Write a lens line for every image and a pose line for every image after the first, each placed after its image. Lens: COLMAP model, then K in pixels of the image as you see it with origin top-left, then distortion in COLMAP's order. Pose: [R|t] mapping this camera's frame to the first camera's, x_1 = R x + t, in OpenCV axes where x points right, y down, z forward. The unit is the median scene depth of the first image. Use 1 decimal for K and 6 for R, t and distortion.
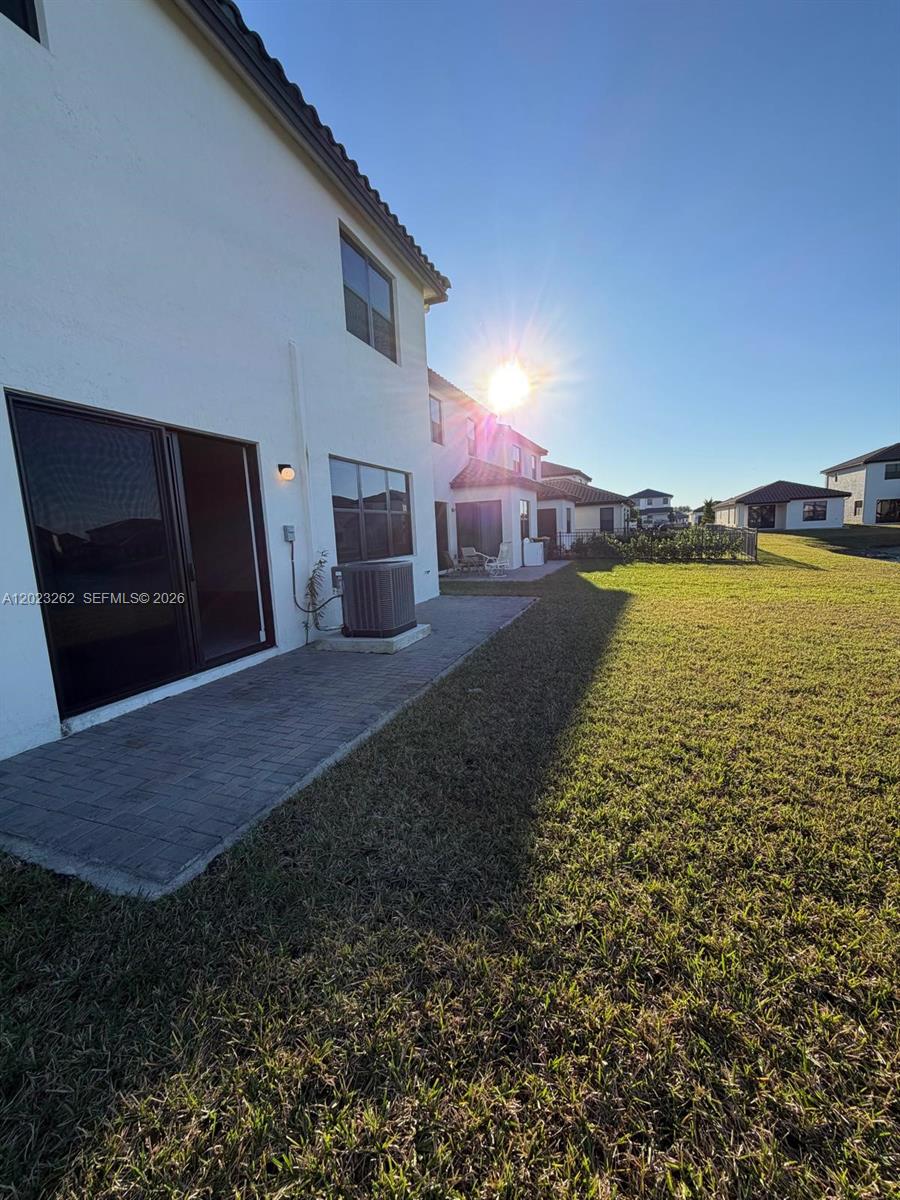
lens RADIAL K [[479.3, 0, 450.0], [0, 479.3, 600.0], [0, 0, 1]] dist [-0.000242, 0.000228]
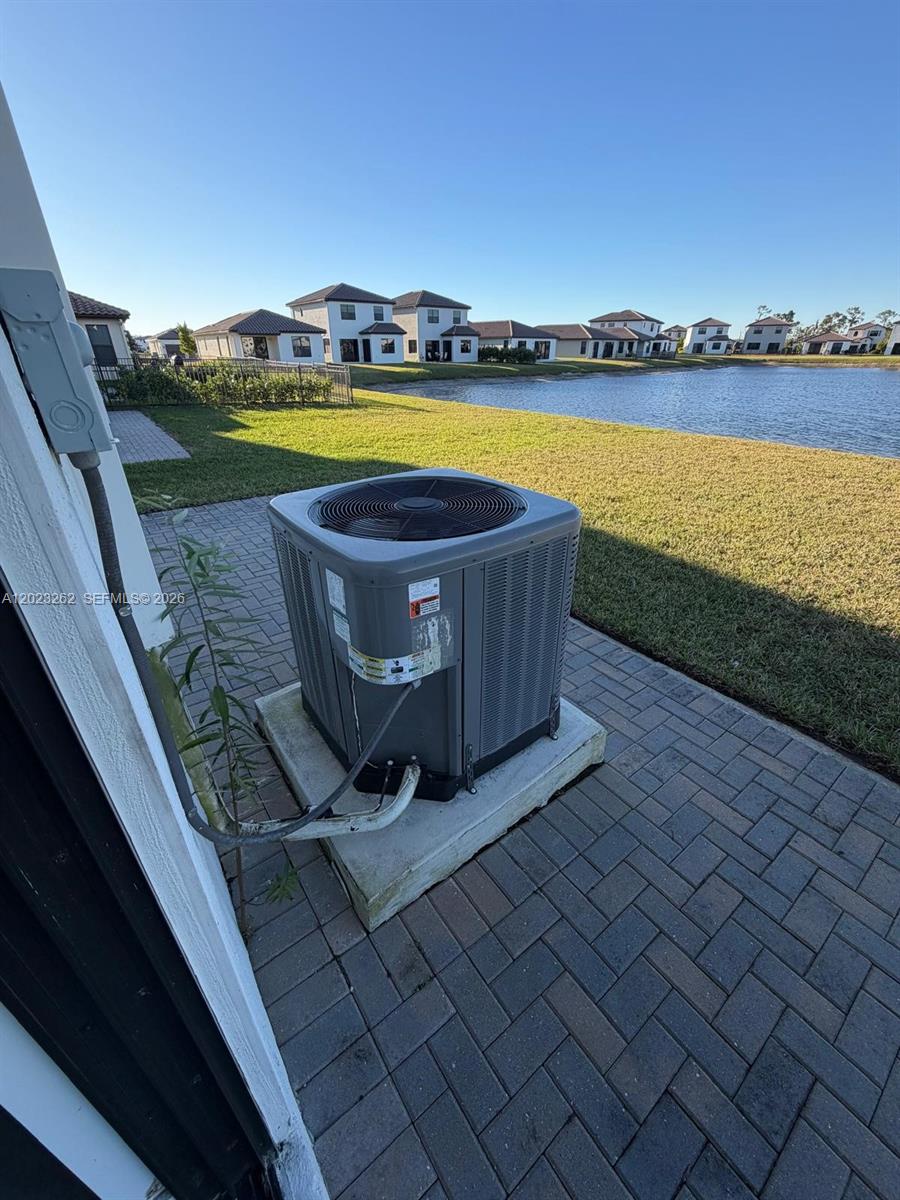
lens RADIAL K [[479.3, 0, 450.0], [0, 479.3, 600.0], [0, 0, 1]] dist [-0.000242, 0.000228]
pose [[0.532852, -0.349135, 0.770826, -0.113846], [0.093043, 0.929568, 0.356717, -0.036223], [-0.841078, -0.118358, 0.527807, 0.259388]]
